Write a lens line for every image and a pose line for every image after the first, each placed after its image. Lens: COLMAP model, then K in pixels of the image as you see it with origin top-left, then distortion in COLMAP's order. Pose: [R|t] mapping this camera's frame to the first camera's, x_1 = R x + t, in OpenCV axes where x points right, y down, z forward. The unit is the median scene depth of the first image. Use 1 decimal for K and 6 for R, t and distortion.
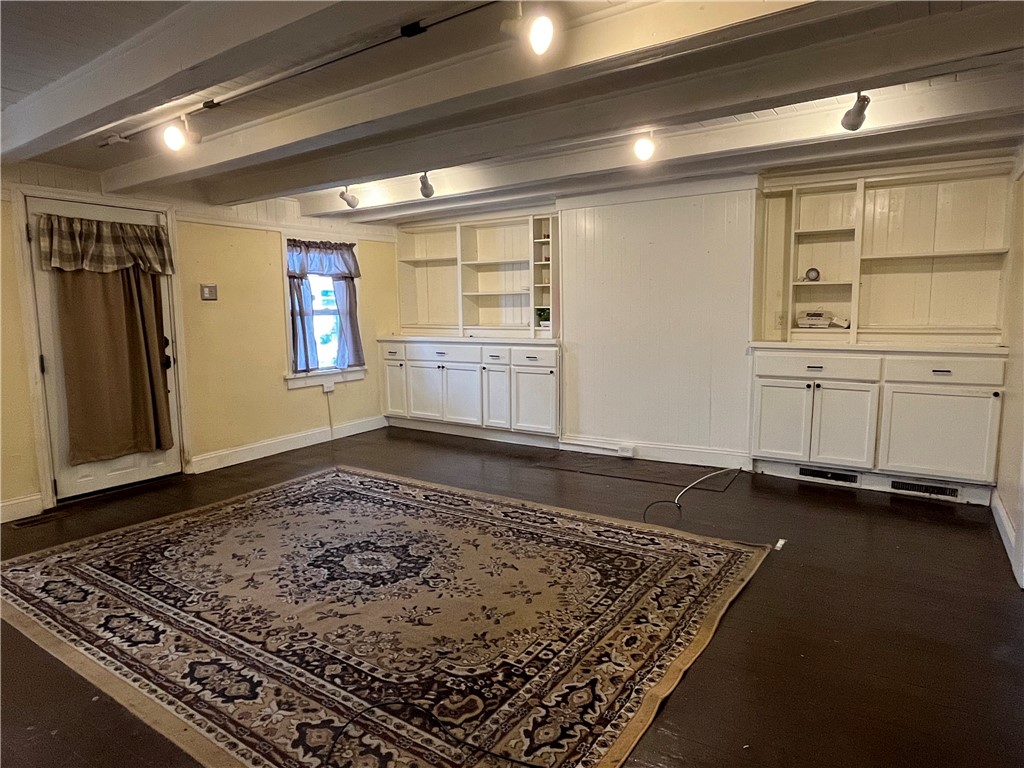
lens RADIAL K [[612.4, 0, 515.9], [0, 612.4, 382.7], [0, 0, 1]] dist [-0.001045, -0.004157]
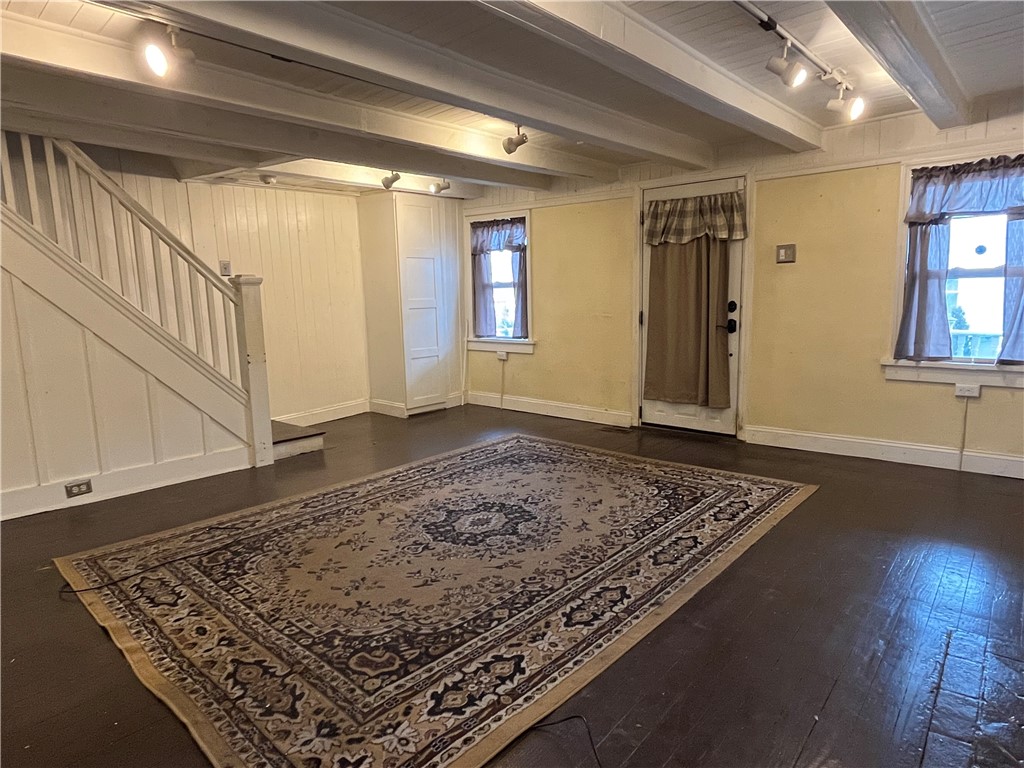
lens RADIAL K [[612.4, 0, 515.6], [0, 612.4, 385.8], [0, 0, 1]] dist [-0.001045, -0.004157]
pose [[-0.140624, 0.172622, -0.974898, 0.653908], [-0.093258, 0.977995, 0.186623, -0.122979], [0.985661, 0.117161, -0.121432, 1.023740]]
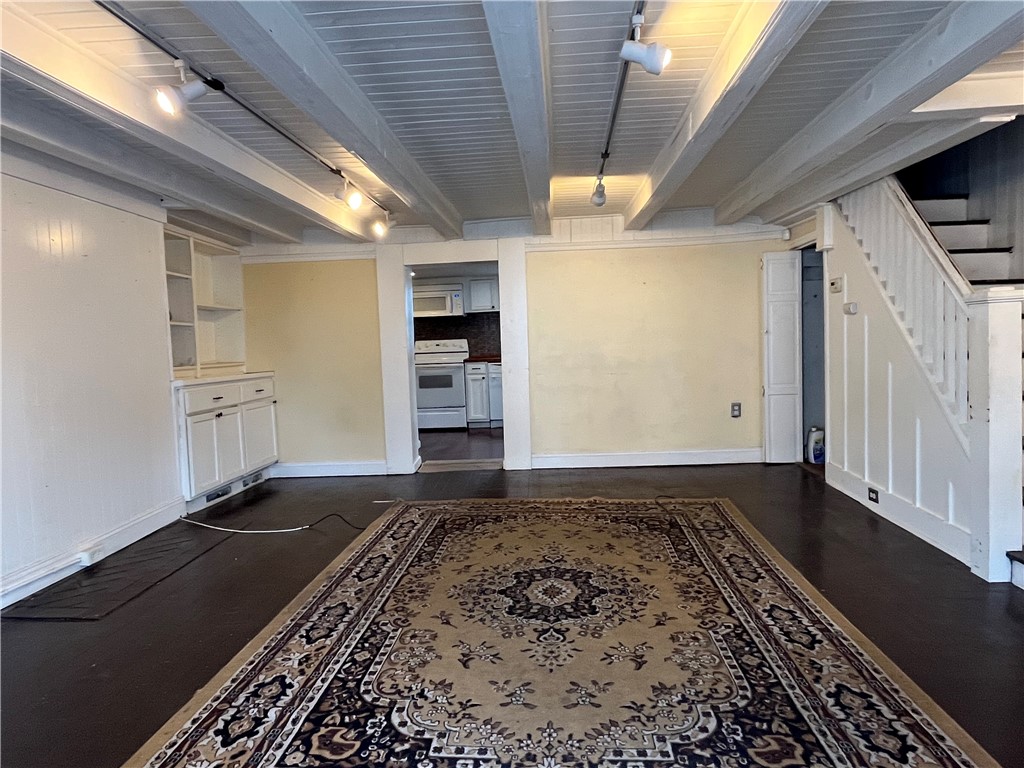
lens RADIAL K [[612.4, 0, 515.3], [0, 612.4, 385.3], [0, 0, 1]] dist [-0.001045, -0.004157]
pose [[-0.494204, -0.030917, 0.868796, -0.896445], [0.144319, 0.982583, 0.117060, -0.120327], [-0.857283, 0.183236, -0.481135, 1.272947]]
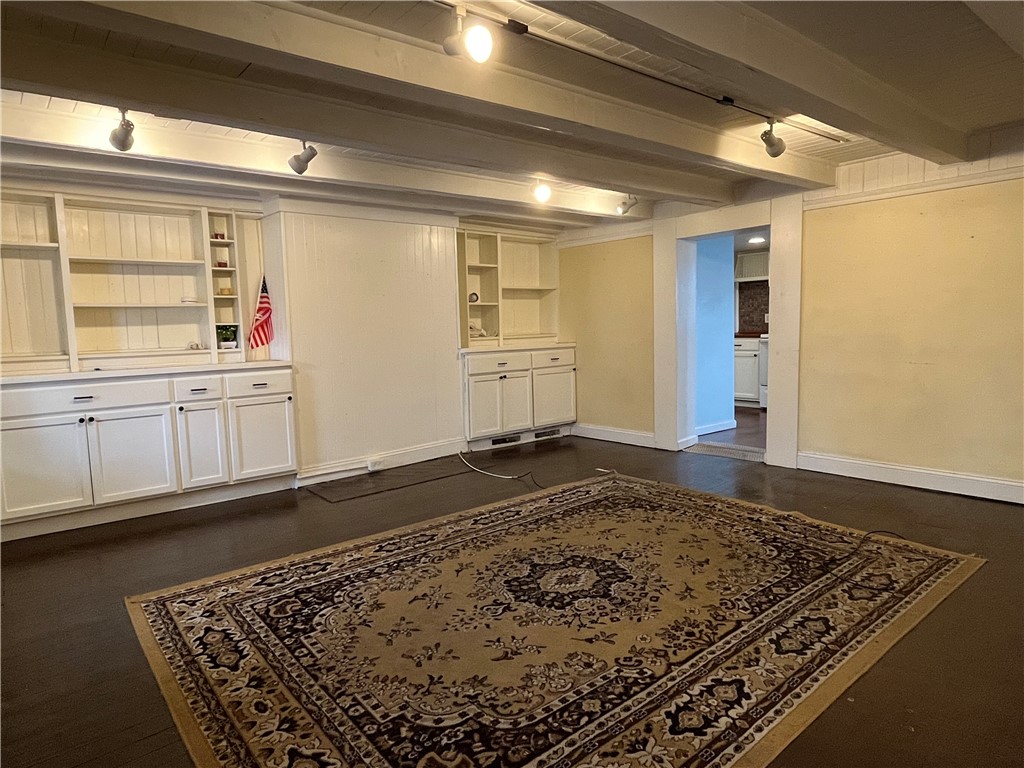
lens RADIAL K [[612.4, 0, 515.5], [0, 612.4, 385.2], [0, 0, 1]] dist [-0.001045, -0.004157]
pose [[0.286040, -0.092831, 0.953710, -0.997227], [0.138824, 0.988810, 0.054610, -0.057572], [-0.948108, 0.116777, 0.295727, 0.674512]]
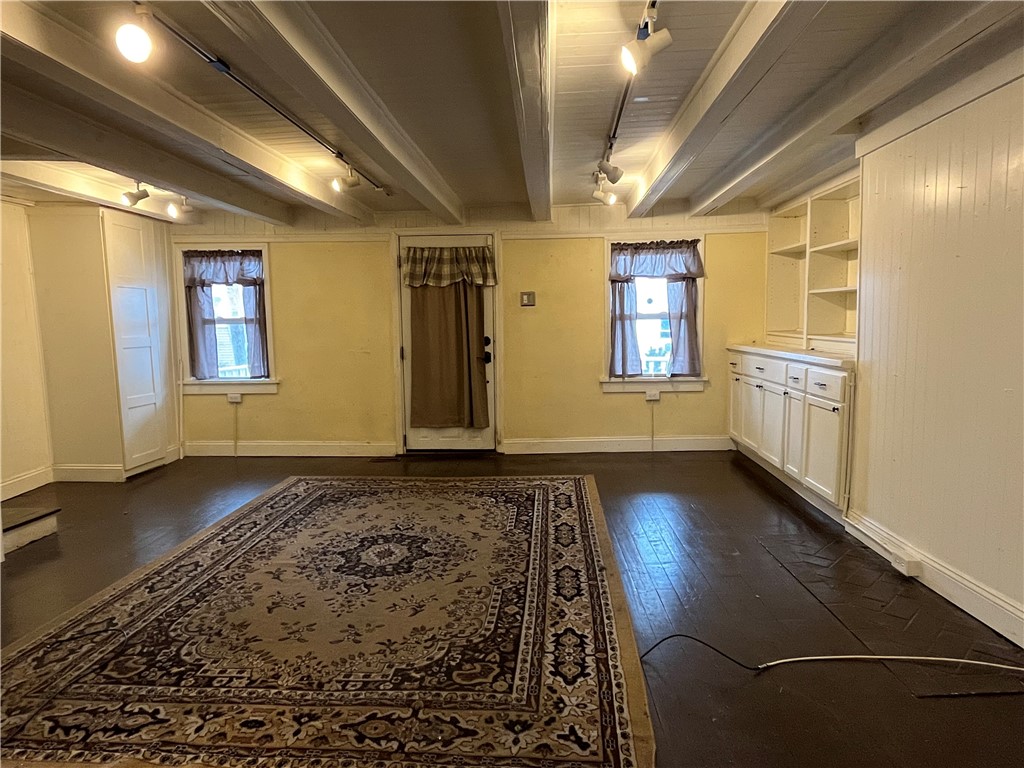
lens RADIAL K [[612.4, 0, 515.3], [0, 612.4, 386.6], [0, 0, 1]] dist [-0.001045, -0.004157]
pose [[0.504549, 0.101106, -0.857443, 0.668091], [-0.097066, 0.993466, 0.060029, -0.072038], [0.857909, 0.052941, 0.511066, 0.561670]]
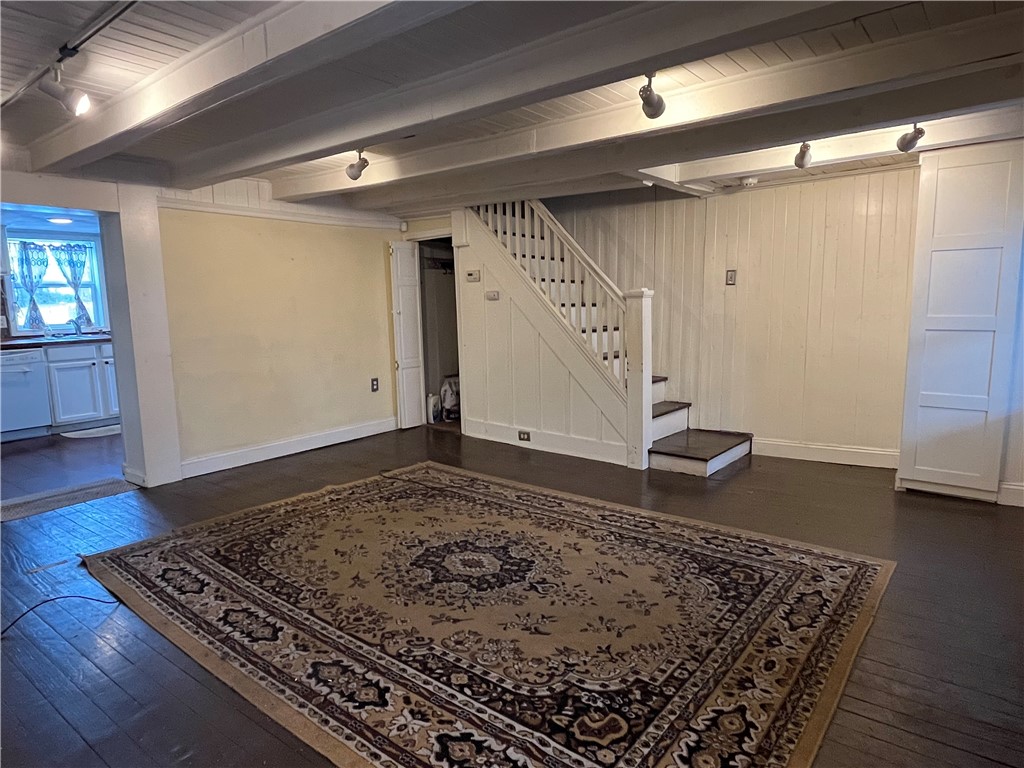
lens RADIAL K [[612.4, 0, 516.3], [0, 612.4, 385.9], [0, 0, 1]] dist [-0.001045, -0.004157]
pose [[-0.995923, 0.021138, 0.087701, -0.353071], [0.042593, 0.967161, 0.250572, -0.197734], [-0.079524, 0.253286, -0.964117, 1.647084]]
